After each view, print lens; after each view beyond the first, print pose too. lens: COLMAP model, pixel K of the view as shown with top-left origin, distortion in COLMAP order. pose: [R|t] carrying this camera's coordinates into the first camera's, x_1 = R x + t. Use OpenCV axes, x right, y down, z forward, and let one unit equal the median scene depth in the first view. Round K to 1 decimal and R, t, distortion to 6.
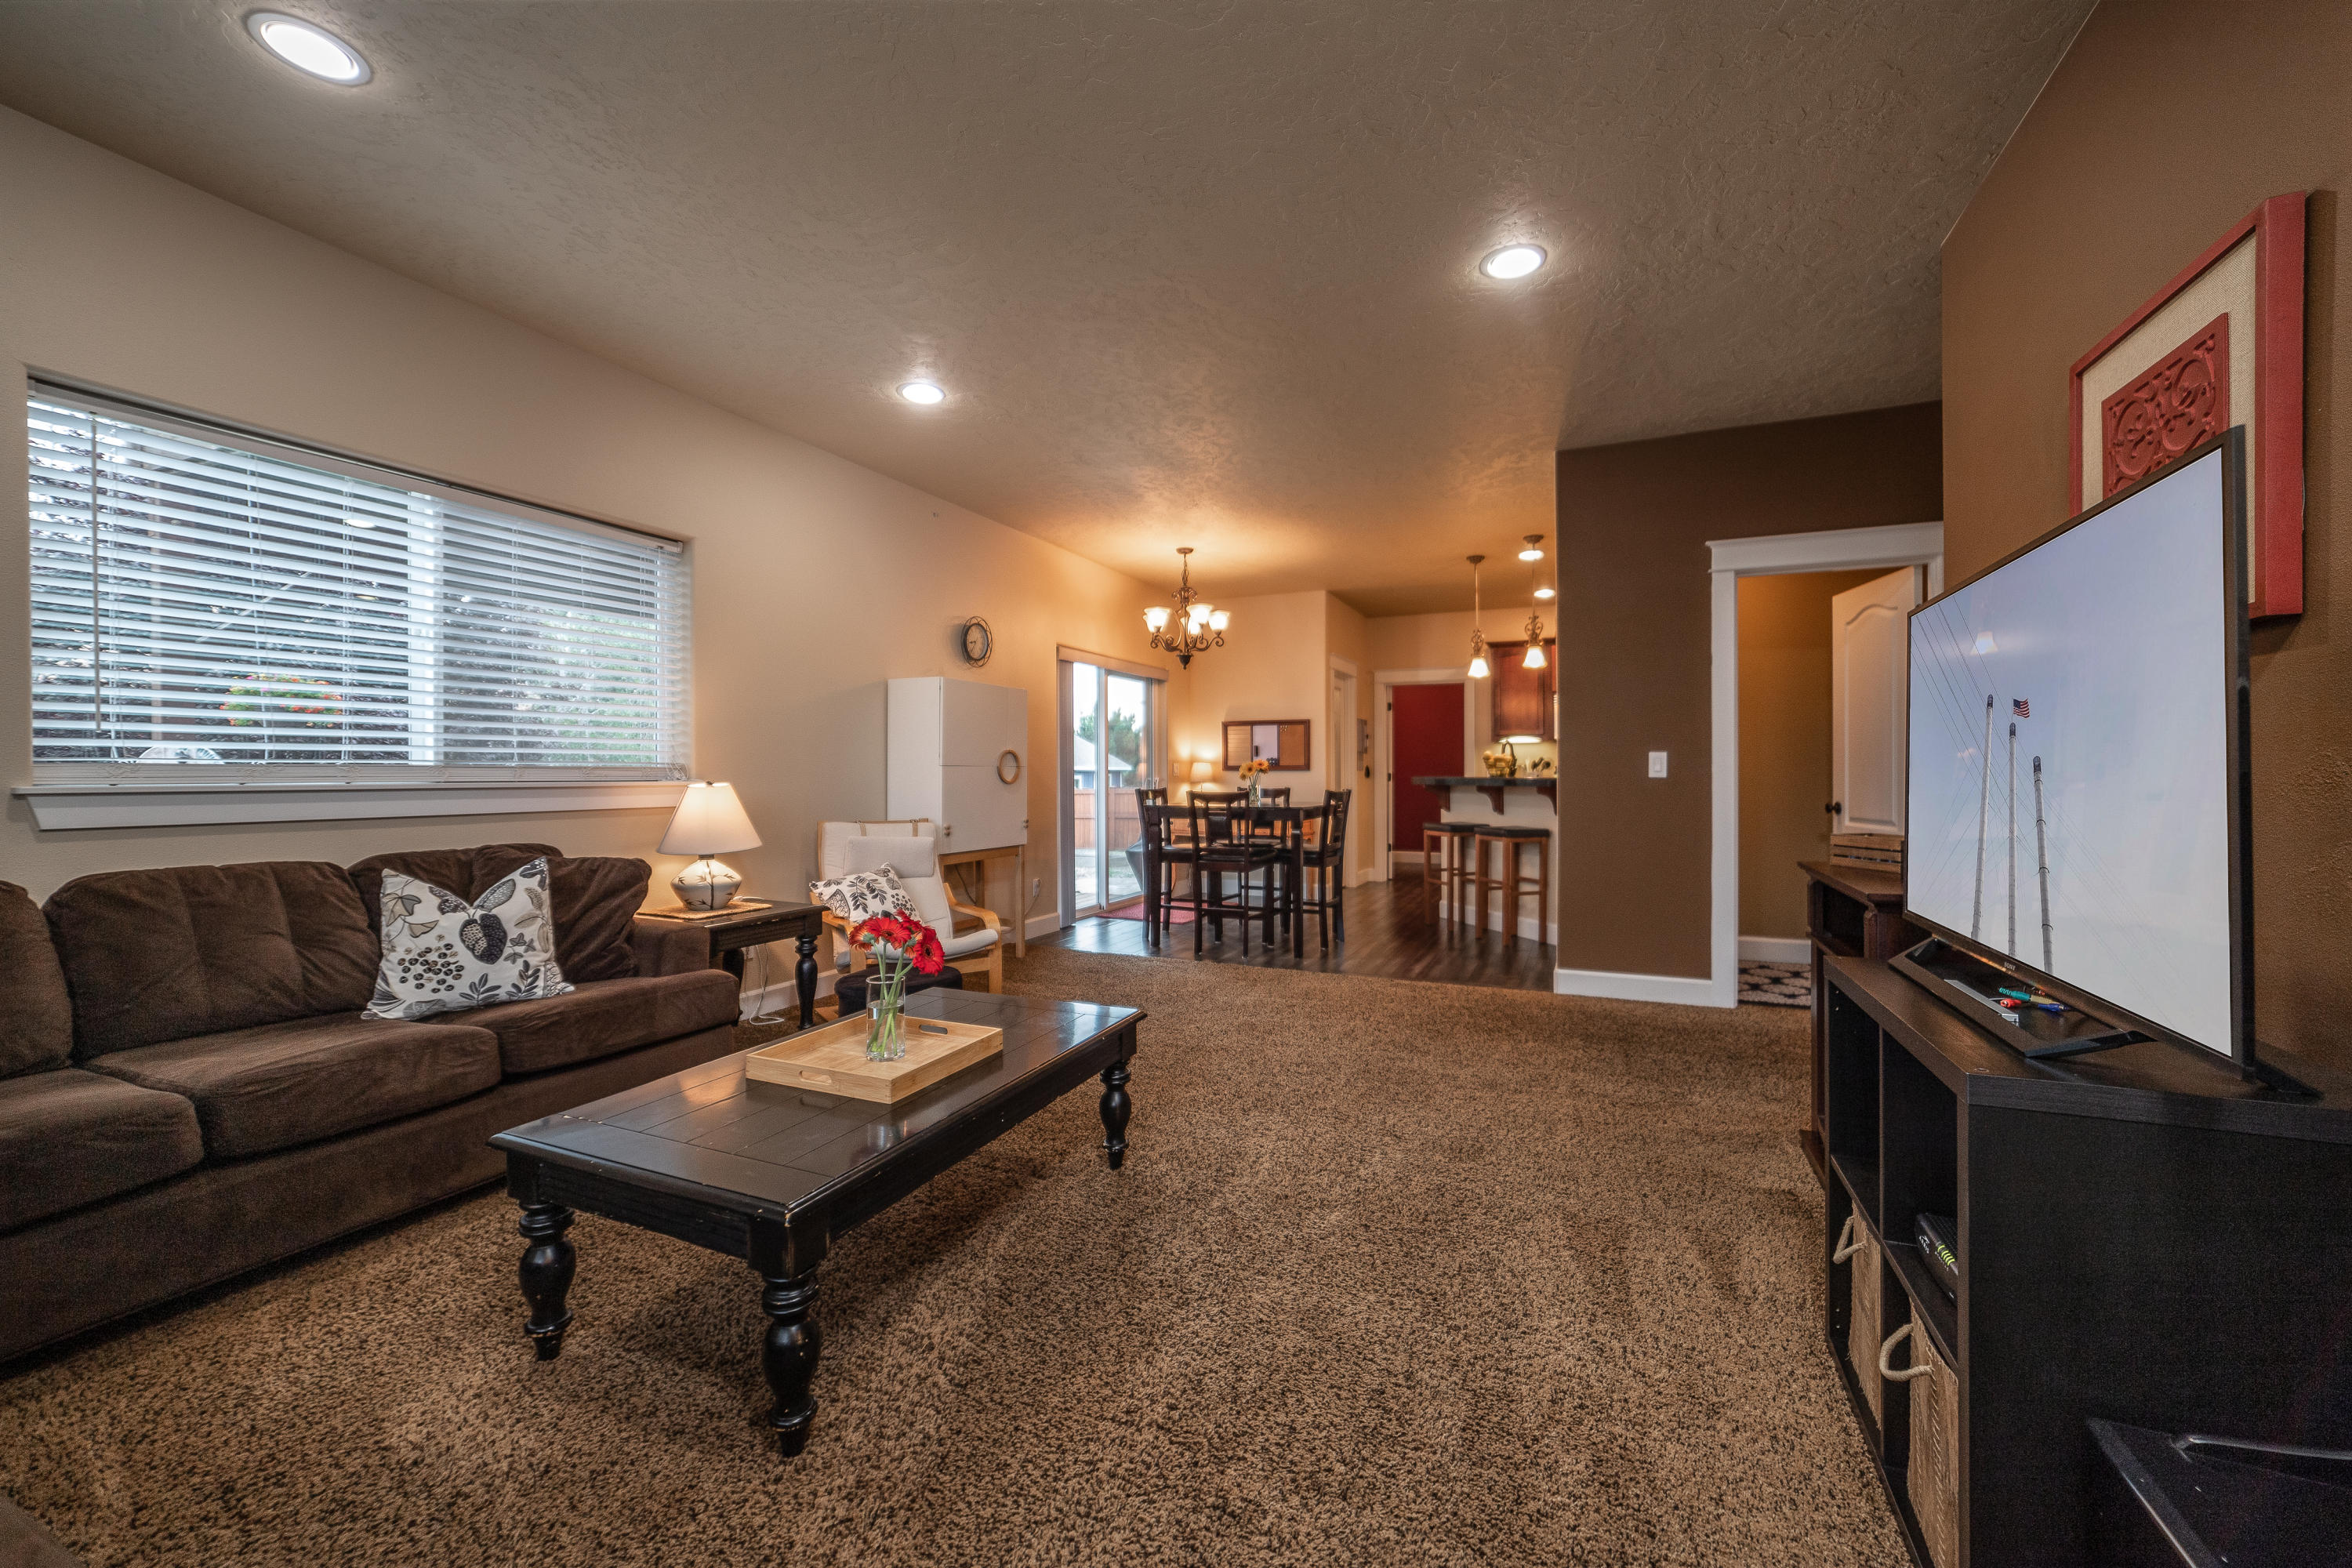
lens RADIAL K [[905.3, 0, 1170.0], [0, 905.3, 774.6], [0, 0, 1]] dist [-0.007597, 0.002546]
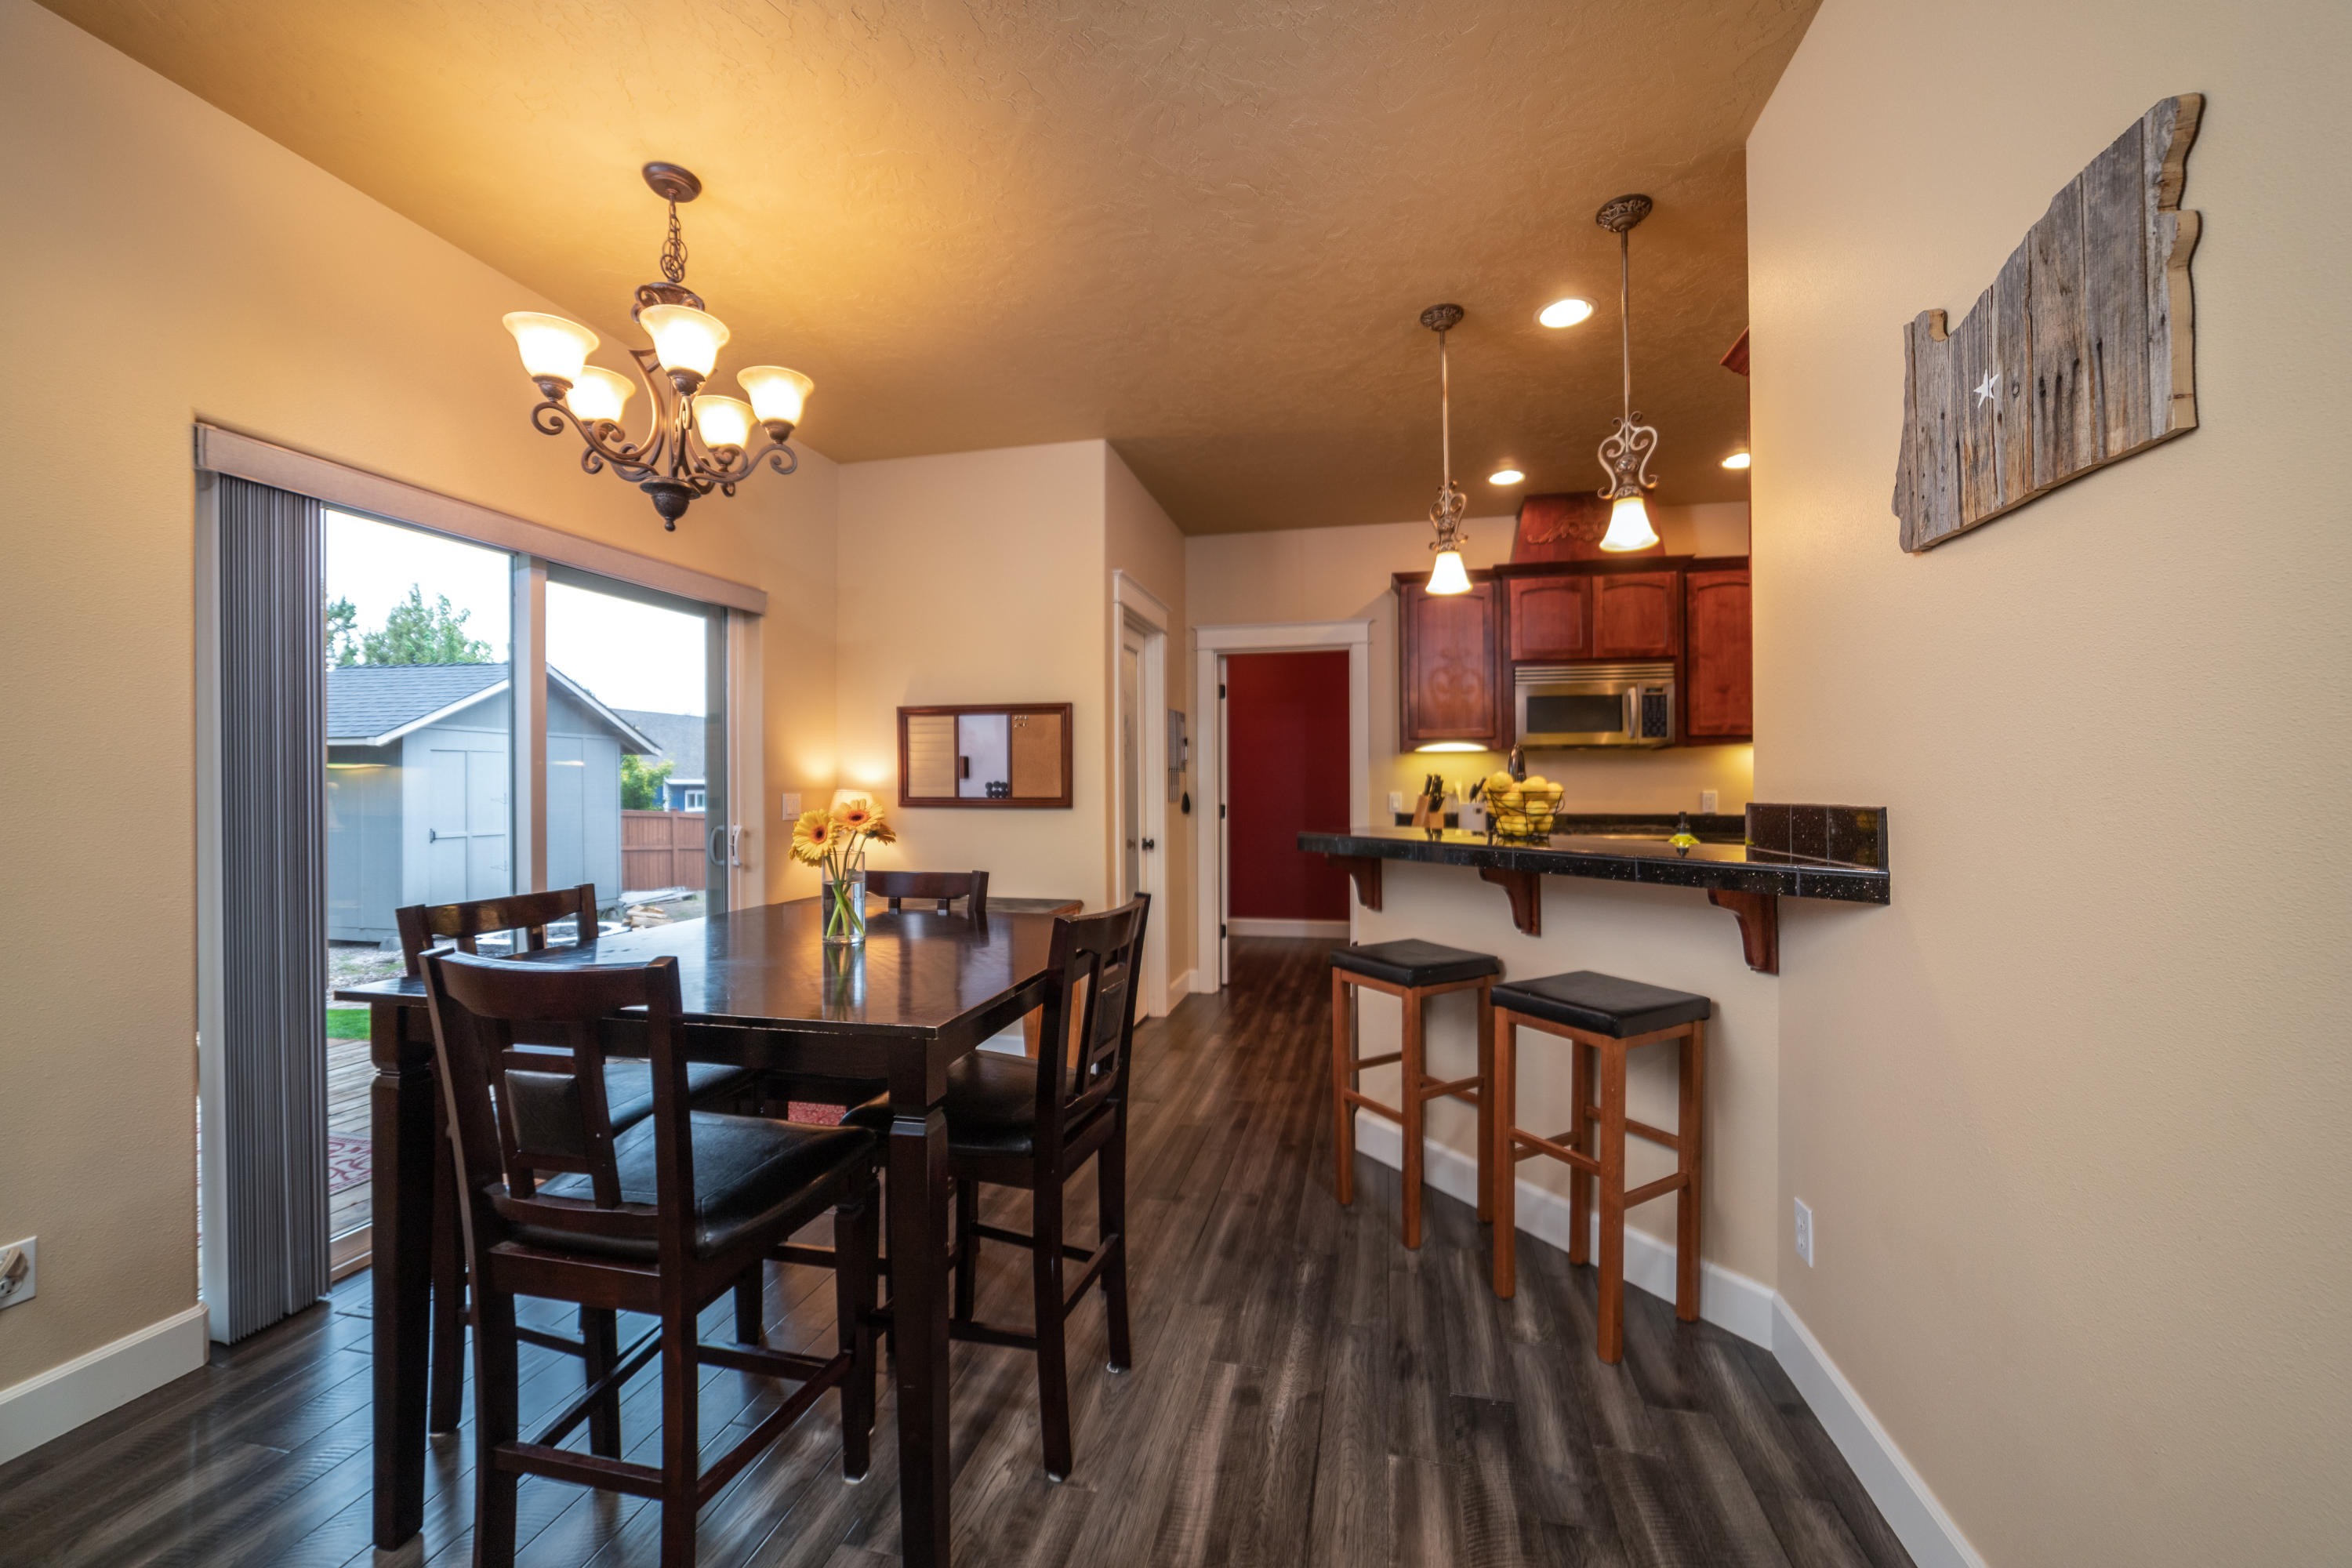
lens RADIAL K [[905.3, 0, 1193.0], [0, 905.3, 782.9], [0, 0, 1]] dist [-0.007597, 0.002546]
pose [[0.972553, -0.002510, 0.232669, 0.102915], [0.002688, 0.999996, -0.000445, -0.017267], [-0.232667, 0.001058, 0.972556, 0.505302]]
